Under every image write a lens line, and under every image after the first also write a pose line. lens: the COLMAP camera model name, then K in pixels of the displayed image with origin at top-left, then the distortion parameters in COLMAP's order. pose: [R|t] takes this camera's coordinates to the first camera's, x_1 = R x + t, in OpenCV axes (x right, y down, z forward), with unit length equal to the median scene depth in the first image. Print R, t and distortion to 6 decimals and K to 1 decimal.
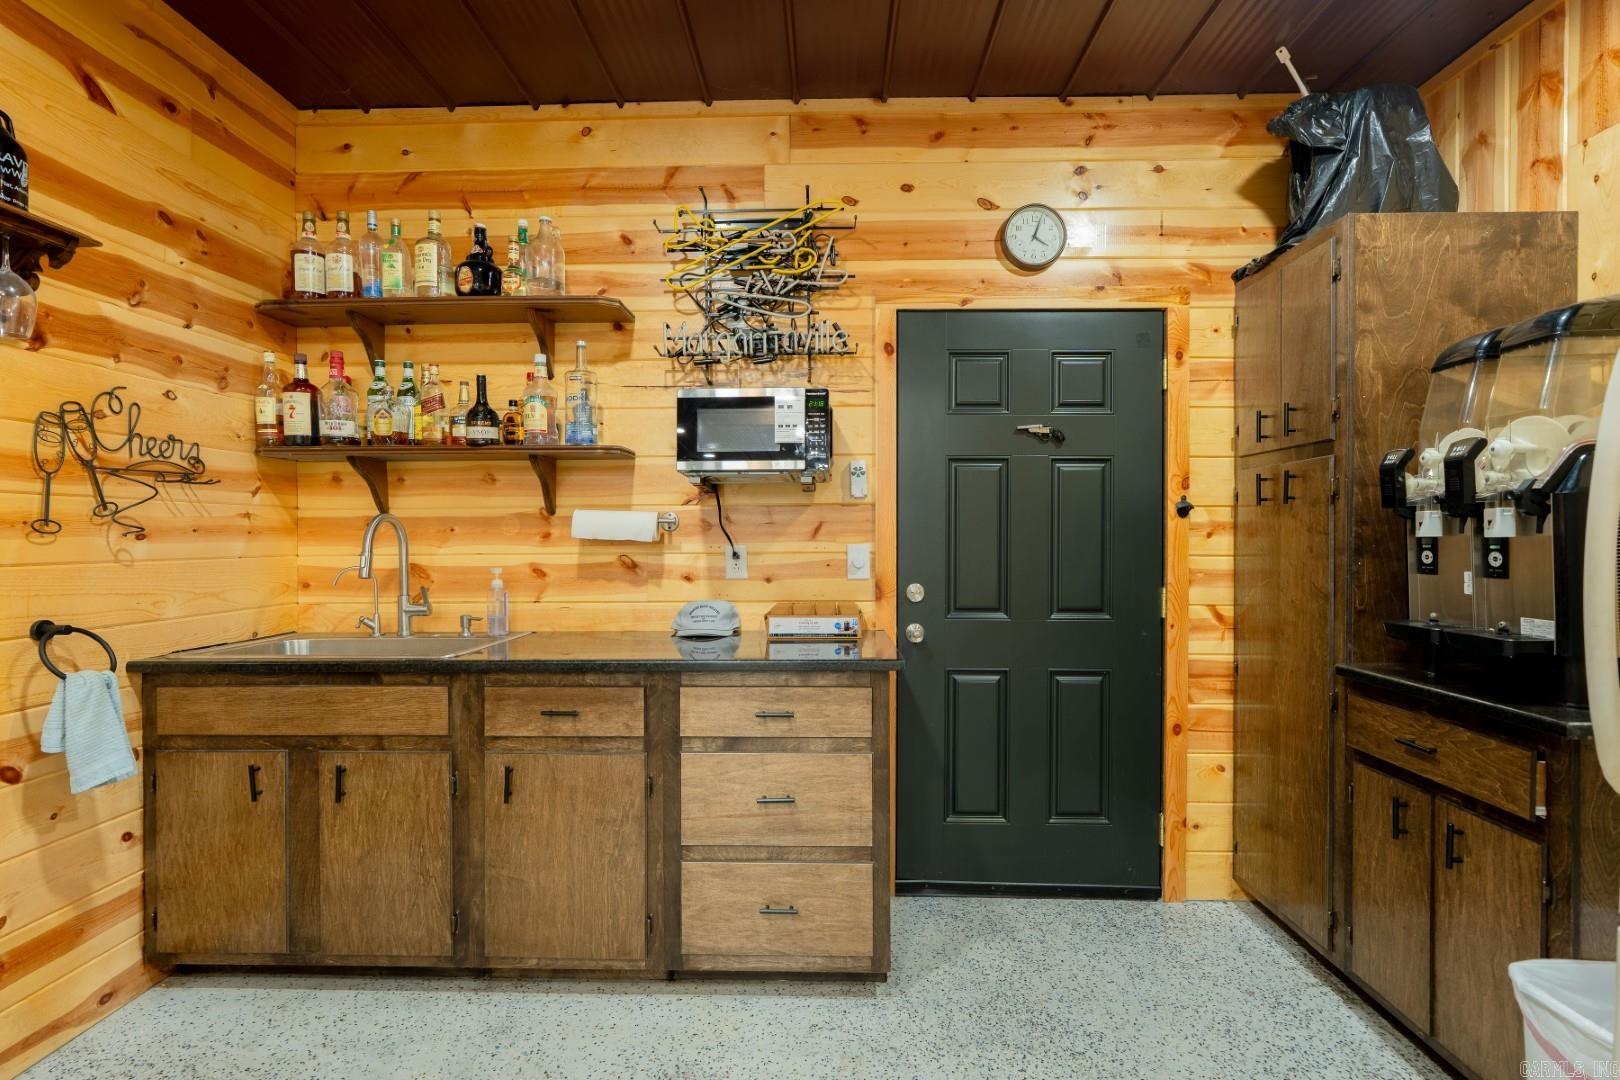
lens RADIAL K [[727.6, 0, 806.7], [0, 727.6, 541.6], [0, 0, 1]] dist [-0.003076, 0.001321]
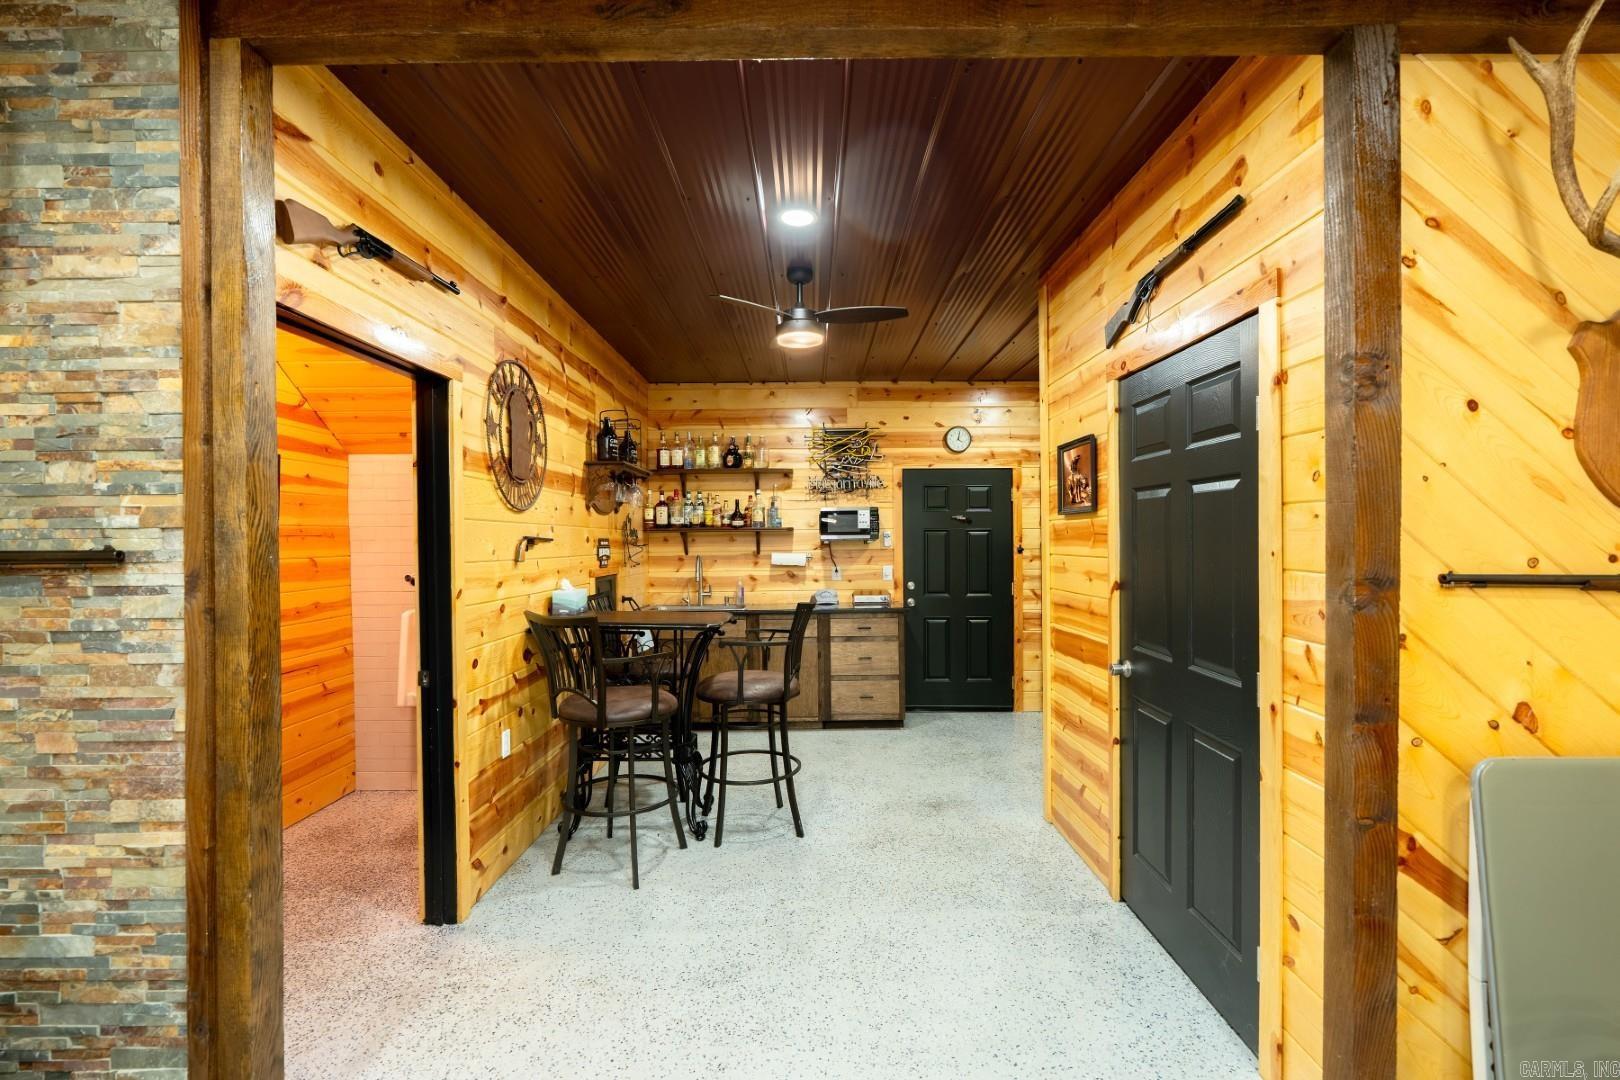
lens RADIAL K [[727.6, 0, 806.7], [0, 727.6, 541.6], [0, 0, 1]] dist [-0.003076, 0.001321]
pose [[0.999558, -0.007542, 0.028755, -0.269679], [0.007616, 0.999968, -0.002468, -0.073626], [-0.028735, 0.002686, 0.999583, -1.429317]]
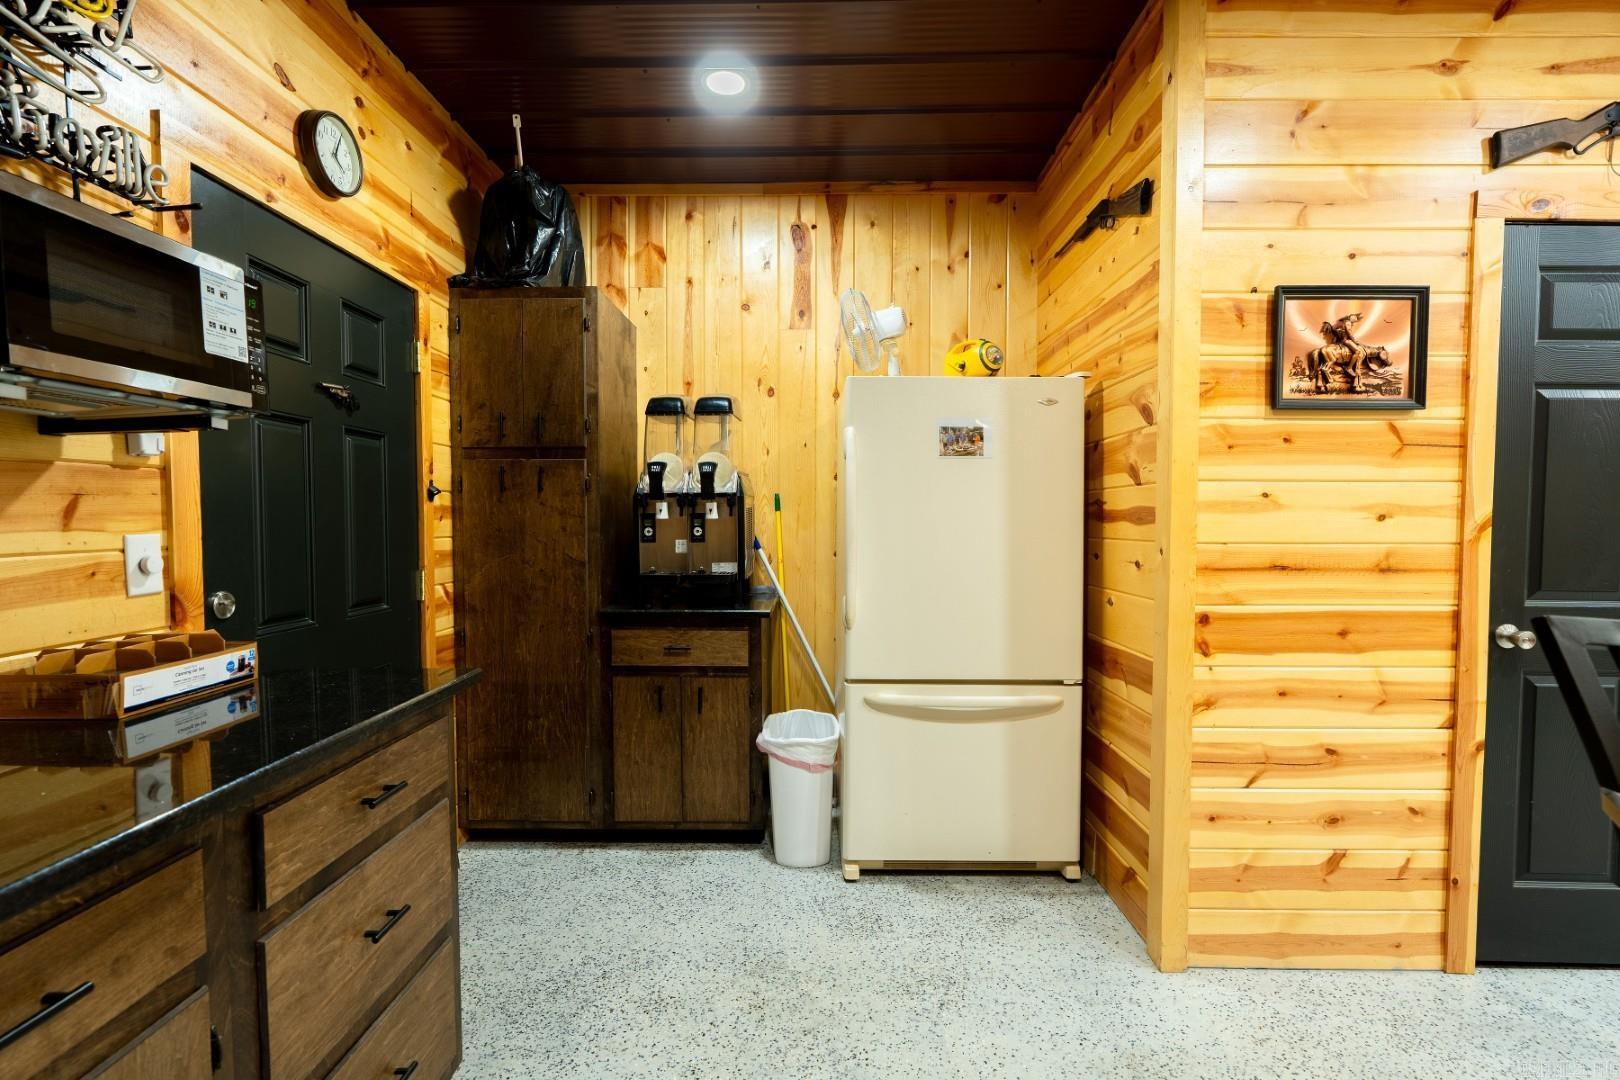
lens RADIAL K [[754.8, 0, 790.5], [0, 754.8, 536.2], [0, 0, 1]] dist [-0.004306, 0.000356]
pose [[0.000654, -0.025567, 0.999673, -0.548866], [0.008769, 0.999635, 0.025560, -0.005983], [-0.999961, 0.008749, 0.000878, 0.488590]]
